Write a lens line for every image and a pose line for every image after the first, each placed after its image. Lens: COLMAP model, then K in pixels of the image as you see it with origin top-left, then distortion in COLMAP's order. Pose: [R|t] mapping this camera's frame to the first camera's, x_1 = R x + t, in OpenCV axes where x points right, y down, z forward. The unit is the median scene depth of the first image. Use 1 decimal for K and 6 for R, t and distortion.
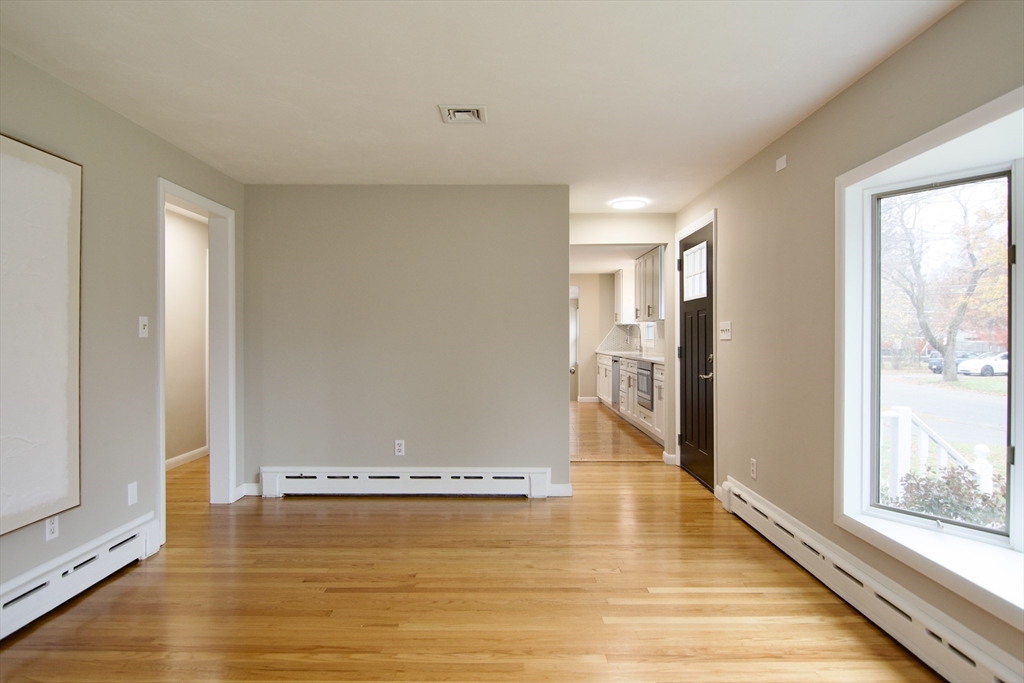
lens RADIAL K [[605.2, 0, 512.5], [0, 605.2, 341.9], [0, 0, 1]] dist [0.008982, -0.018499]
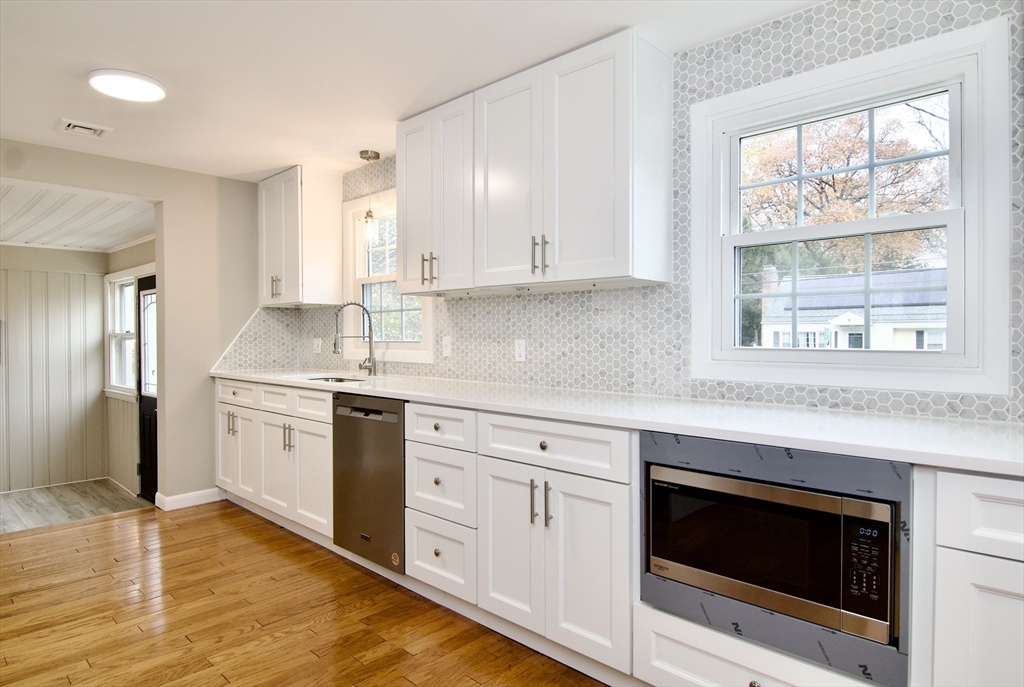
lens RADIAL K [[605.2, 0, 512.1], [0, 605.2, 344.9], [0, 0, 1]] dist [0.008982, -0.018499]
pose [[0.704147, -0.009534, 0.709990, -0.004212], [0.000731, 0.999919, 0.012703, -0.007042], [-0.710053, -0.008426, 0.704097, 0.585744]]
